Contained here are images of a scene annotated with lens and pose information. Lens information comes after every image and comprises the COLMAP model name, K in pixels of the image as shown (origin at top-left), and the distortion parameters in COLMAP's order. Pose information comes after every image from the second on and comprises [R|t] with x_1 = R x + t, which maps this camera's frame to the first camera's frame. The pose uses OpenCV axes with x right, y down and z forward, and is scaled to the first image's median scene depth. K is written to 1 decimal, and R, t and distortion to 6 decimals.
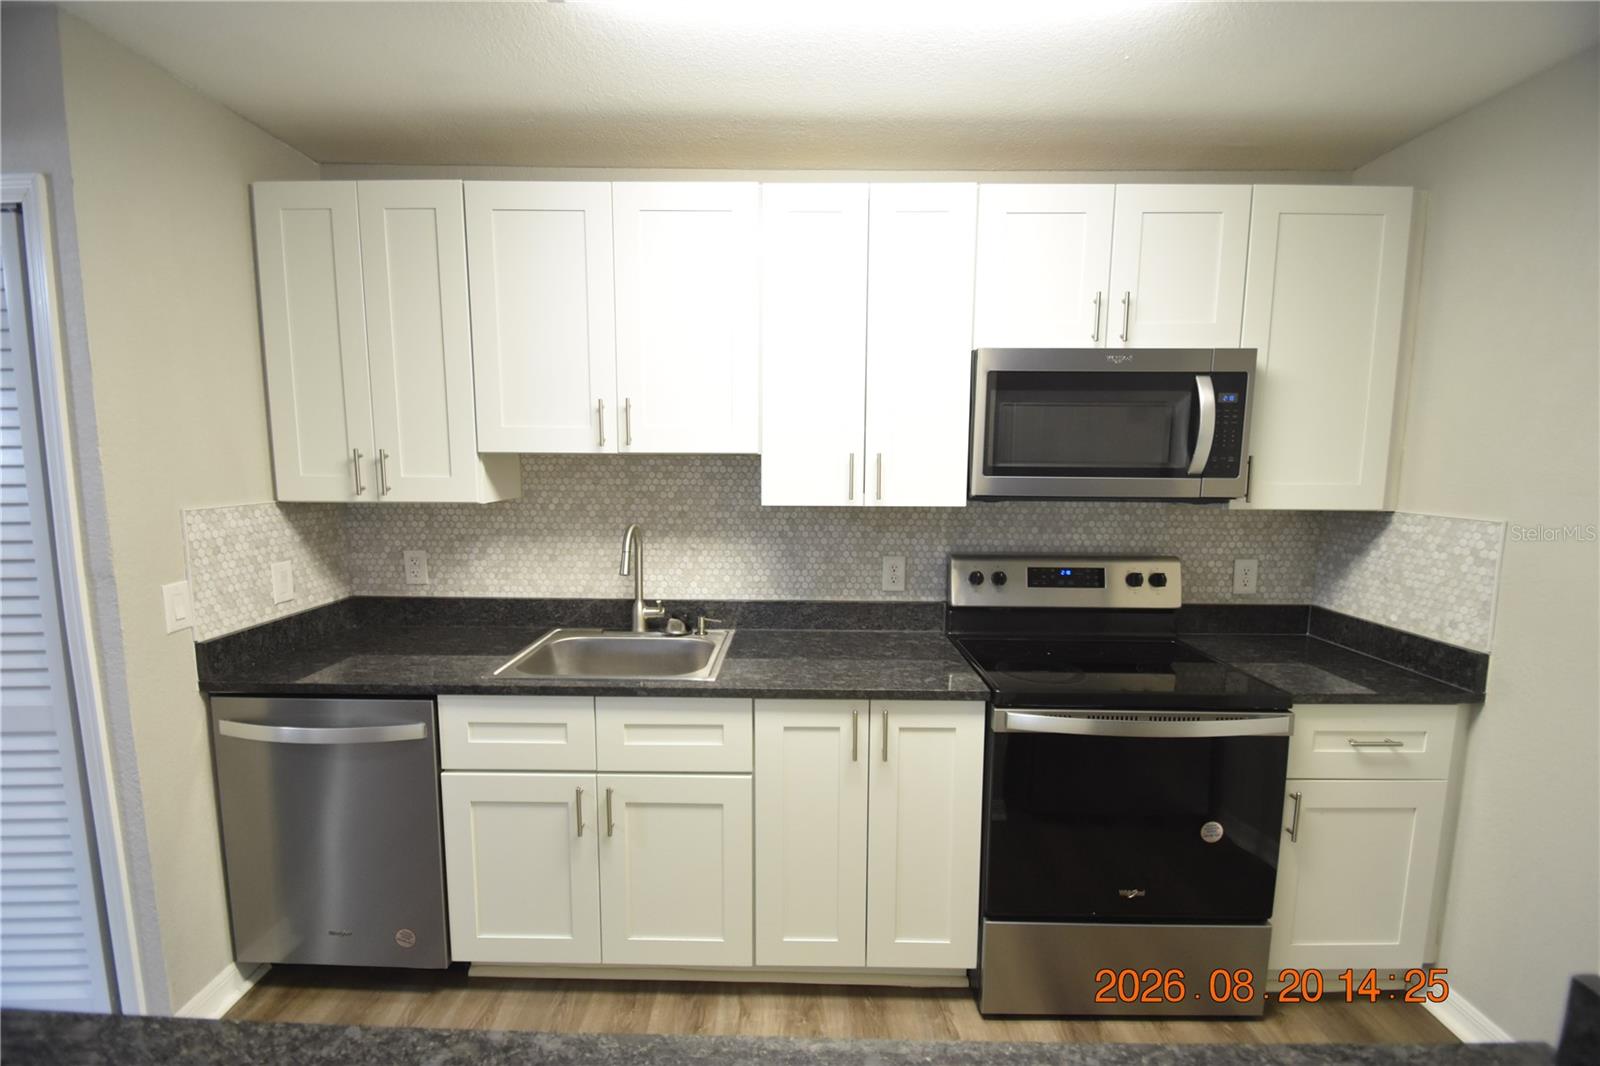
lens RADIAL K [[700.8, 0, 791.5], [0, 700.8, 541.9], [0, 0, 1]] dist [0.016463, -0.017529]
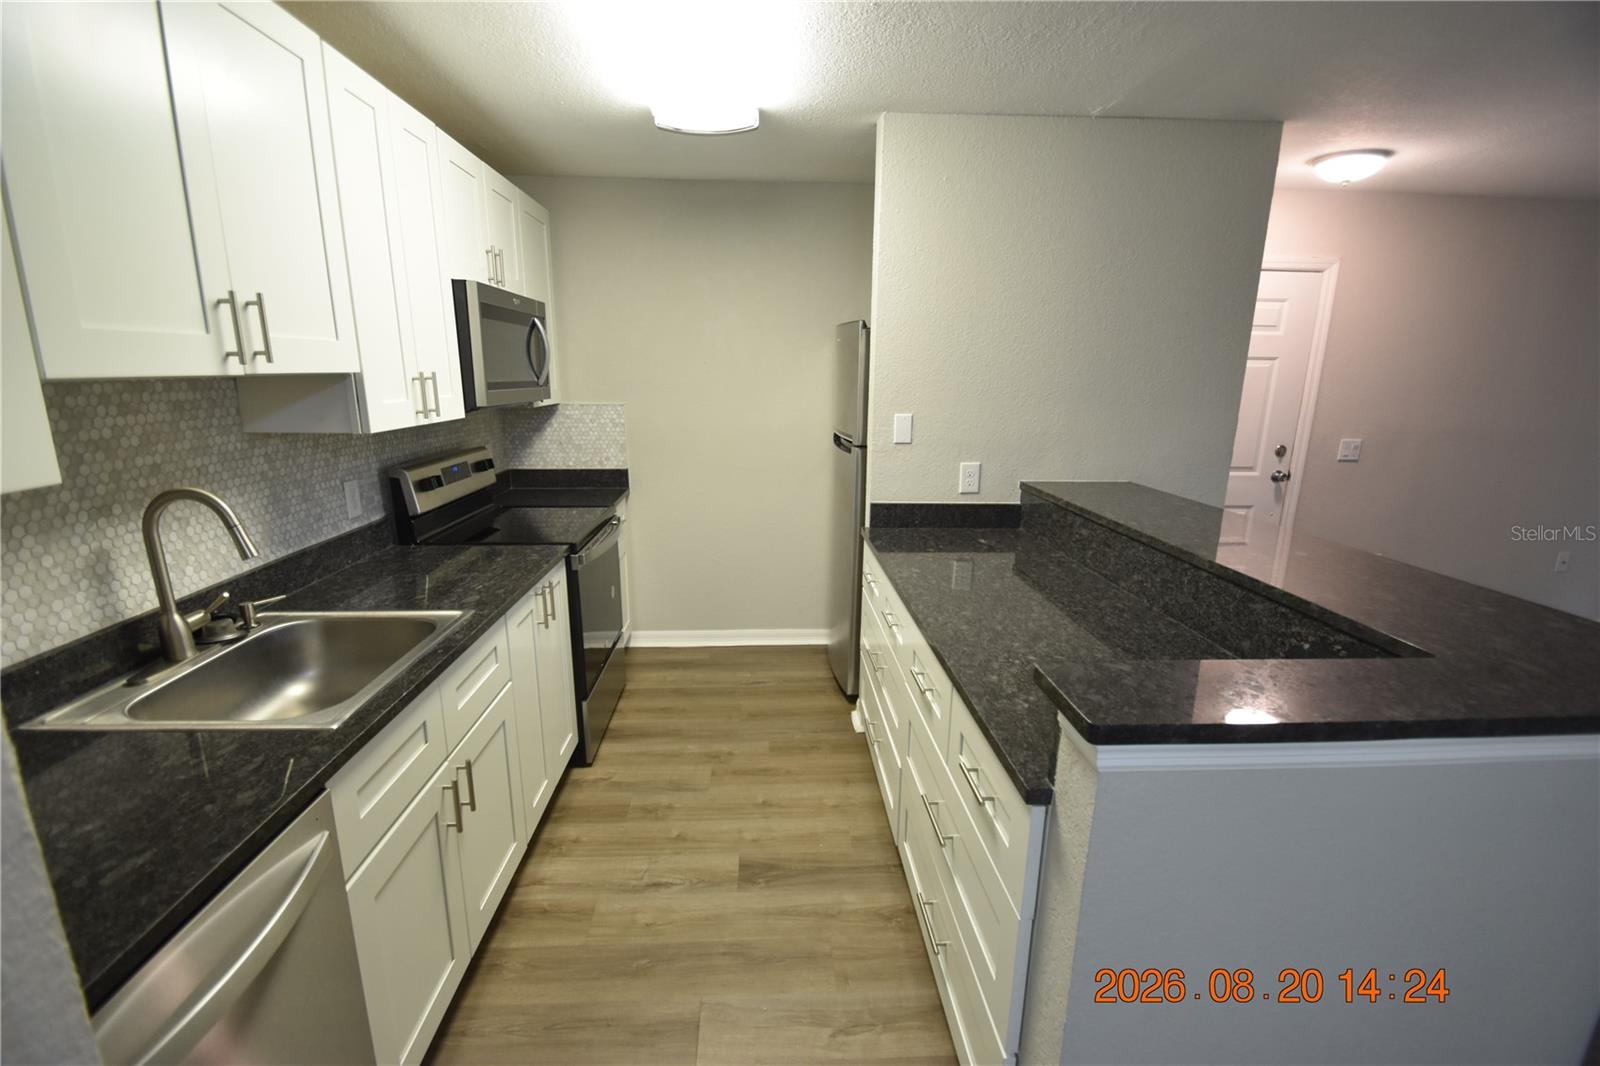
lens RADIAL K [[695.3, 0, 792.0], [0, 695.3, 544.9], [0, 0, 1]] dist [0.018368, -0.022410]
pose [[-0.054679, -0.248421, 0.967108, -0.829978], [0.109307, 0.961246, 0.253096, -0.070760], [-0.992503, 0.119551, -0.025405, 0.449040]]
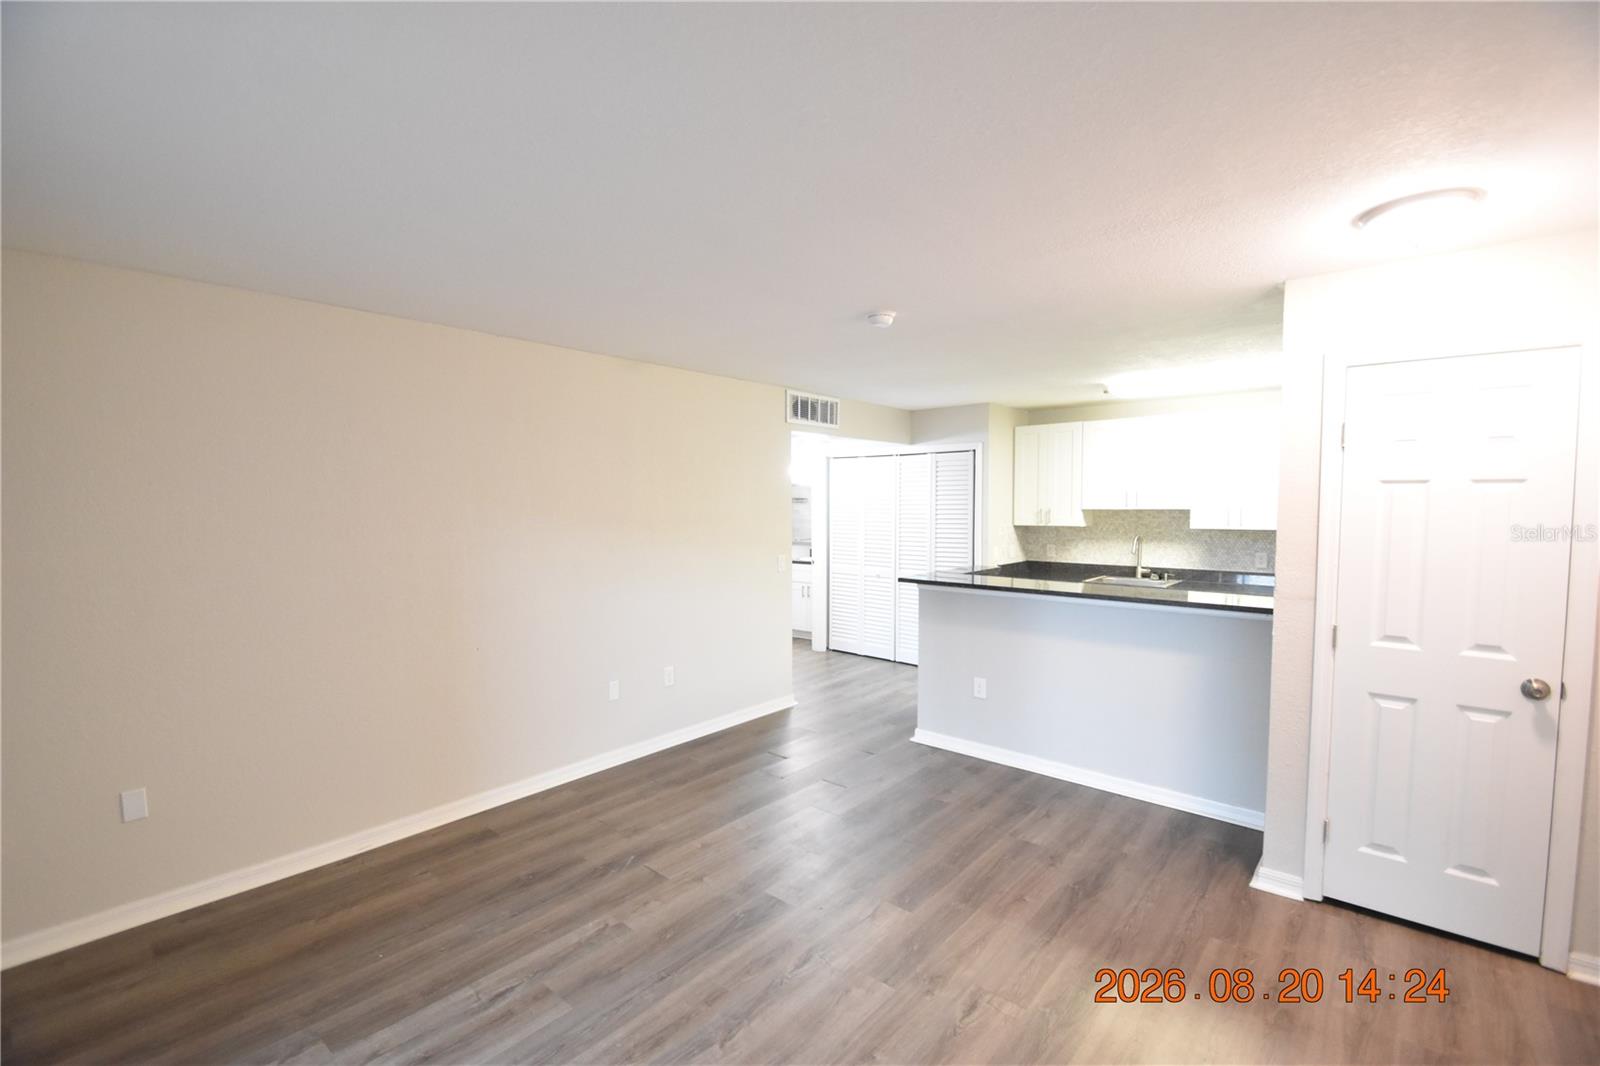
lens RADIAL K [[700.8, 0, 791.5], [0, 700.8, 541.9], [0, 0, 1]] dist [0.016463, -0.017529]
pose [[0.764957, 0.026825, -0.643523, 0.456687], [-0.066510, 0.997081, -0.037497, 0.175506], [0.640638, 0.071484, 0.764508, -1.766220]]
